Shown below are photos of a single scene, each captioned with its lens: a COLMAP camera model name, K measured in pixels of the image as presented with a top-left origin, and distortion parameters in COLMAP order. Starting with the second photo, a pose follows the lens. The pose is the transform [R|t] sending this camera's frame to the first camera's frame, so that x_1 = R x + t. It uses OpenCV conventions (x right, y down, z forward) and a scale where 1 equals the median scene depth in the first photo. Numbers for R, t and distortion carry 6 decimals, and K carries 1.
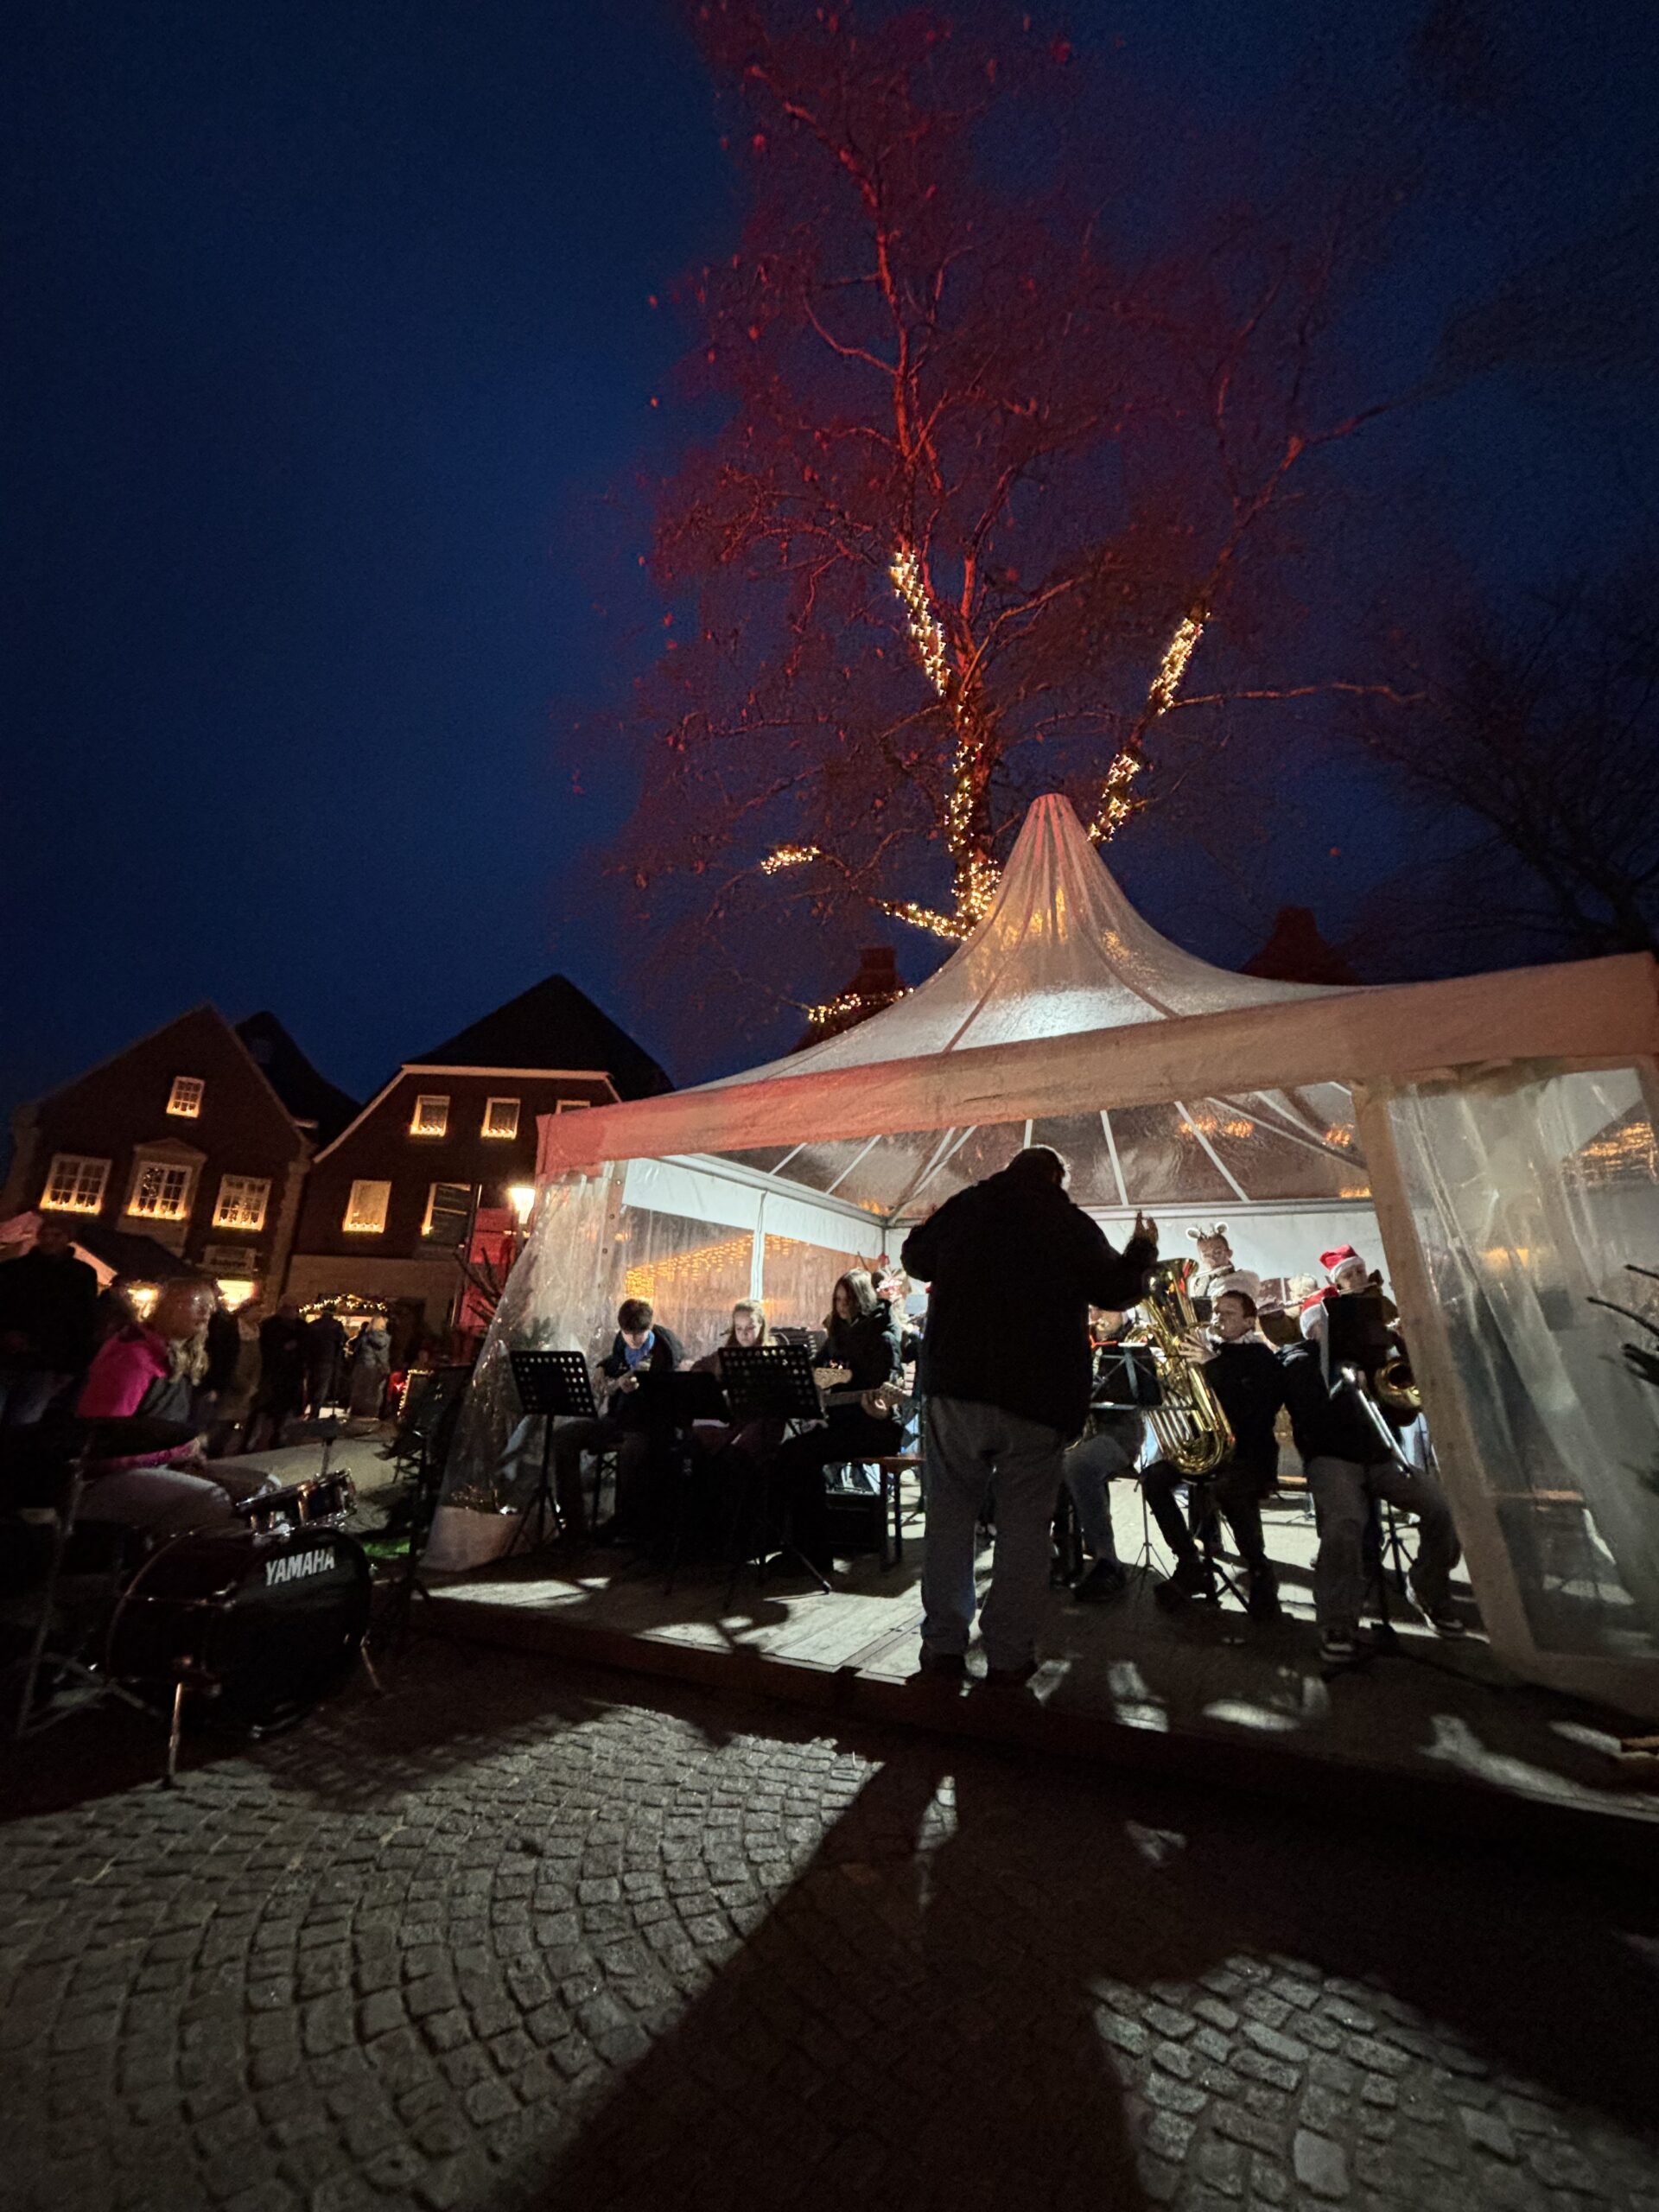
lens RADIAL K [[896.6, 0, 829.5], [0, 896.6, 1106.0], [0, 0, 1]] dist [-0.000143, -0.000942]
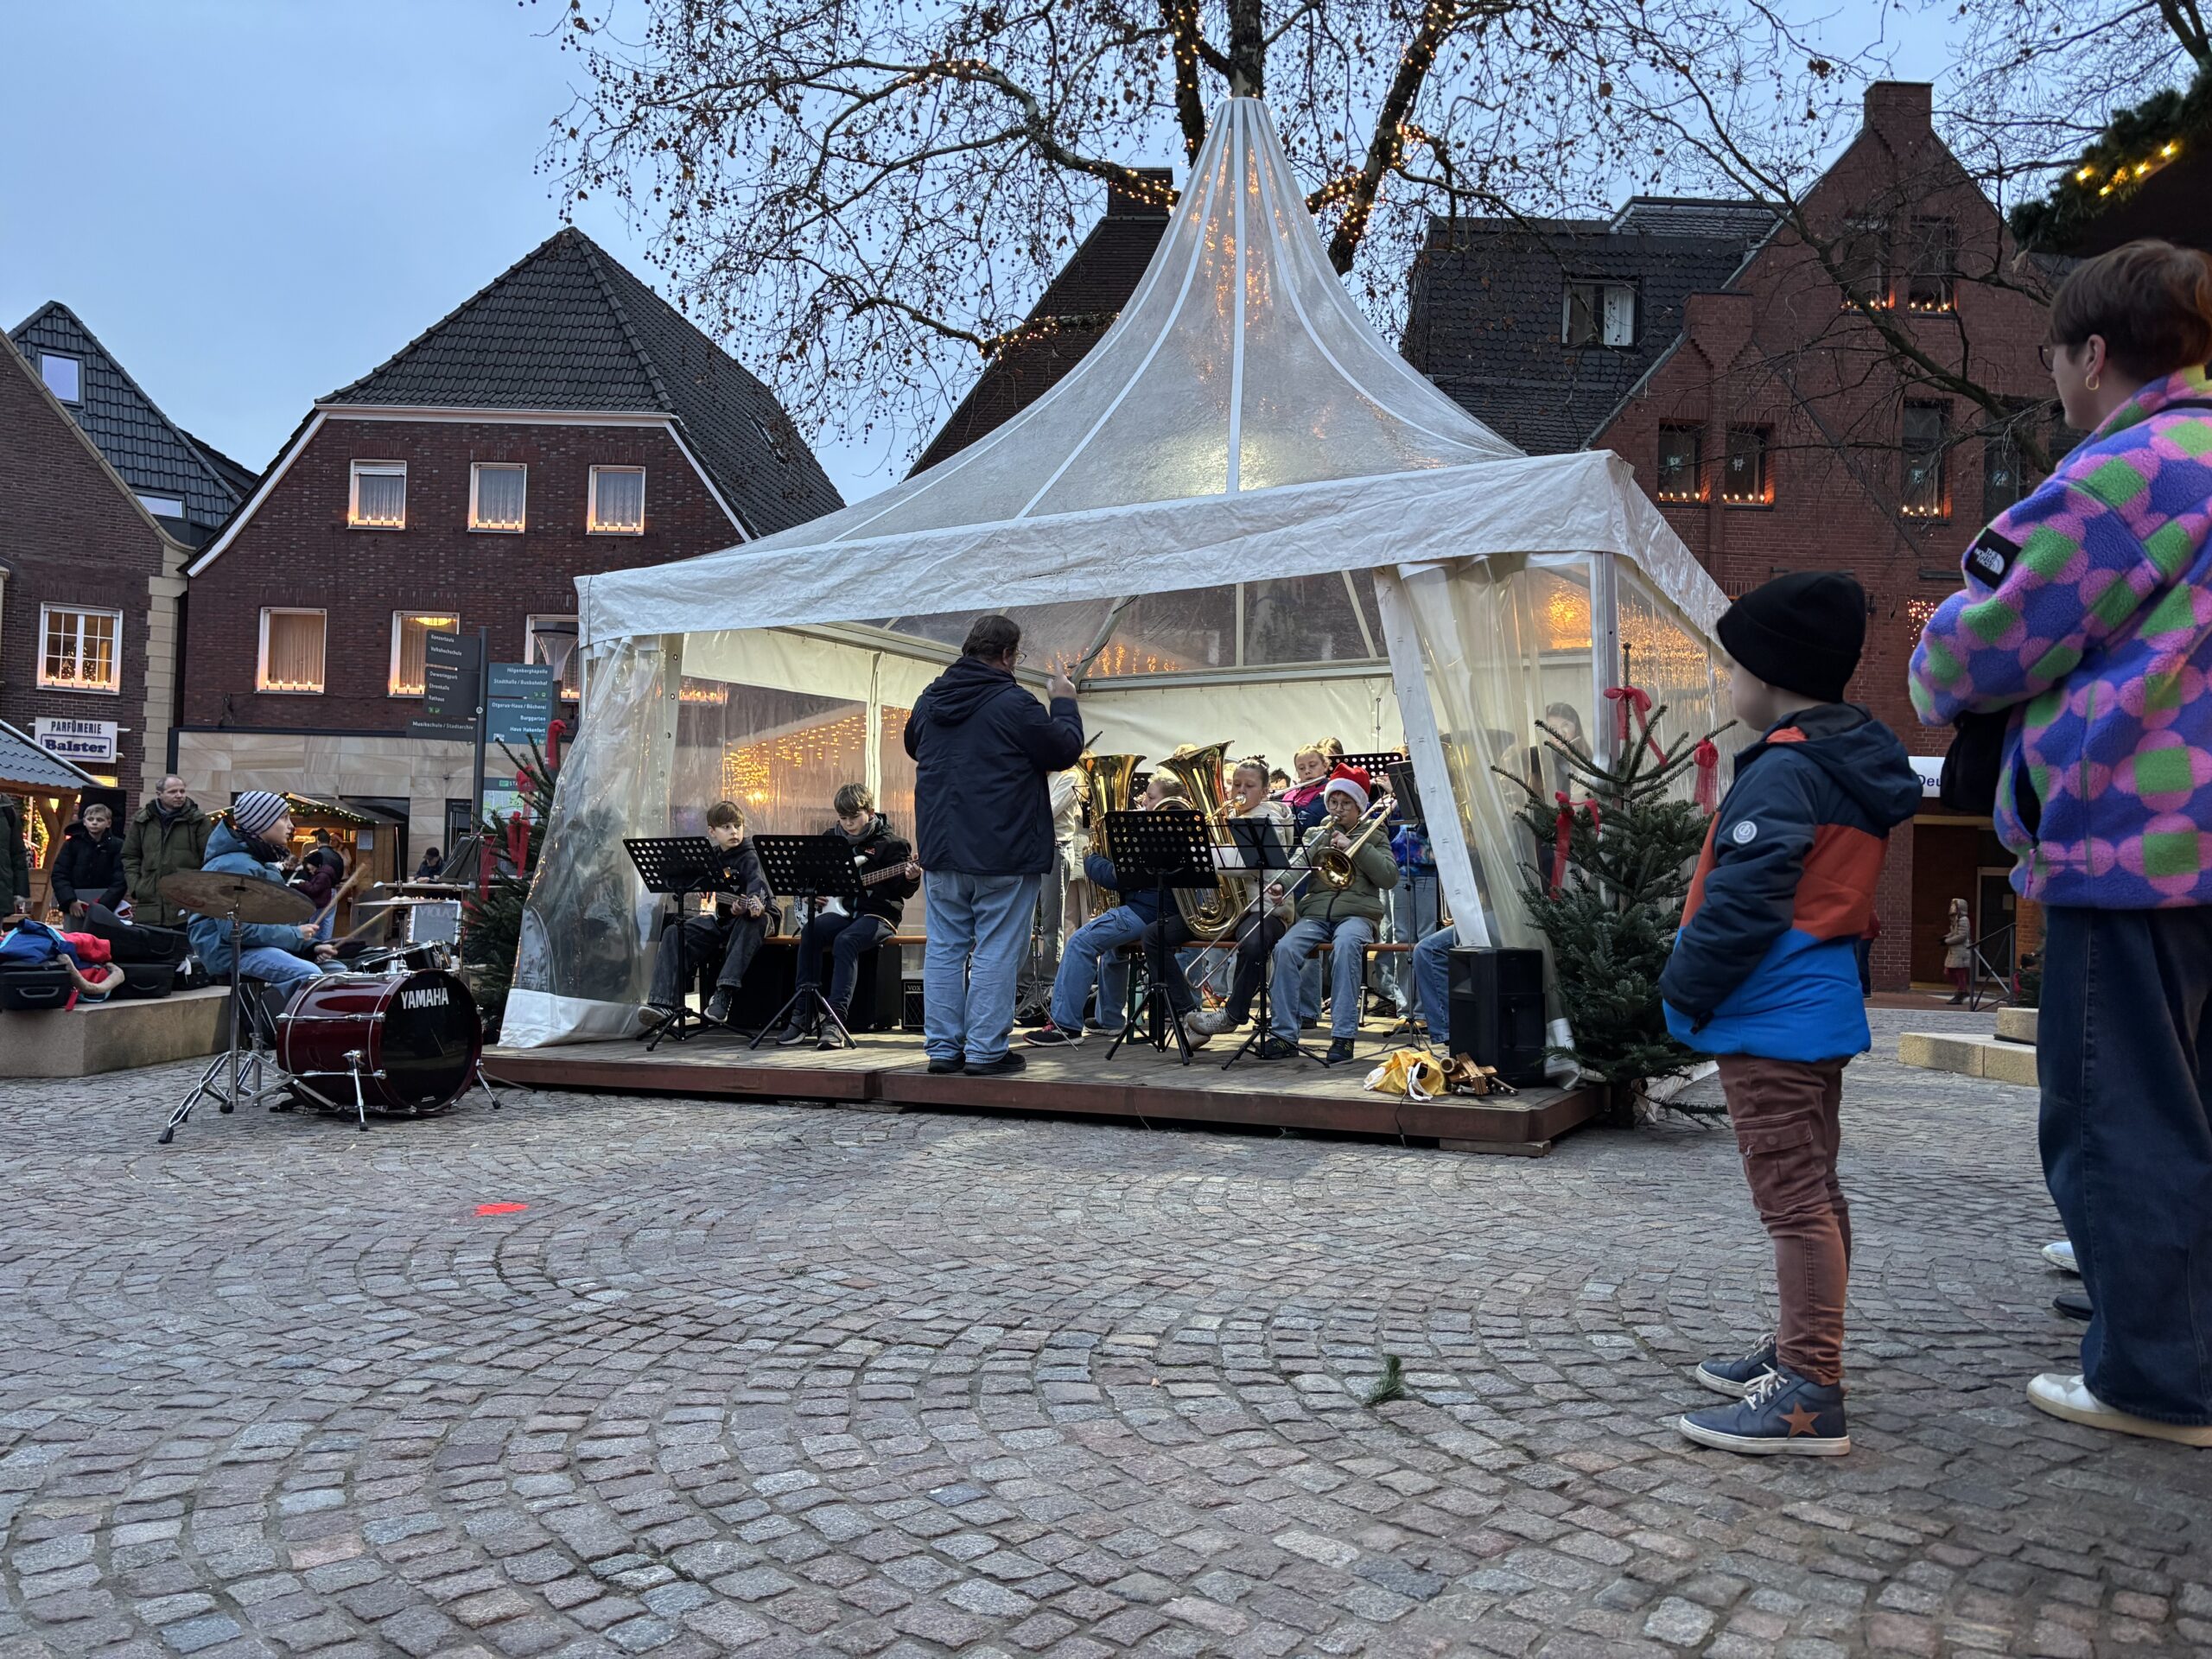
lens RADIAL K [[1640.3, 0, 1106.0], [0, 1640.3, 829.5], [0, 0, 1]] dist [0.014537, 0.002597]
pose [[0.999893, -0.014443, -0.002264, 0.033172], [0.014573, 0.972389, 0.232912, -0.021219], [-0.001162, -0.232920, 0.972495, -0.105450]]
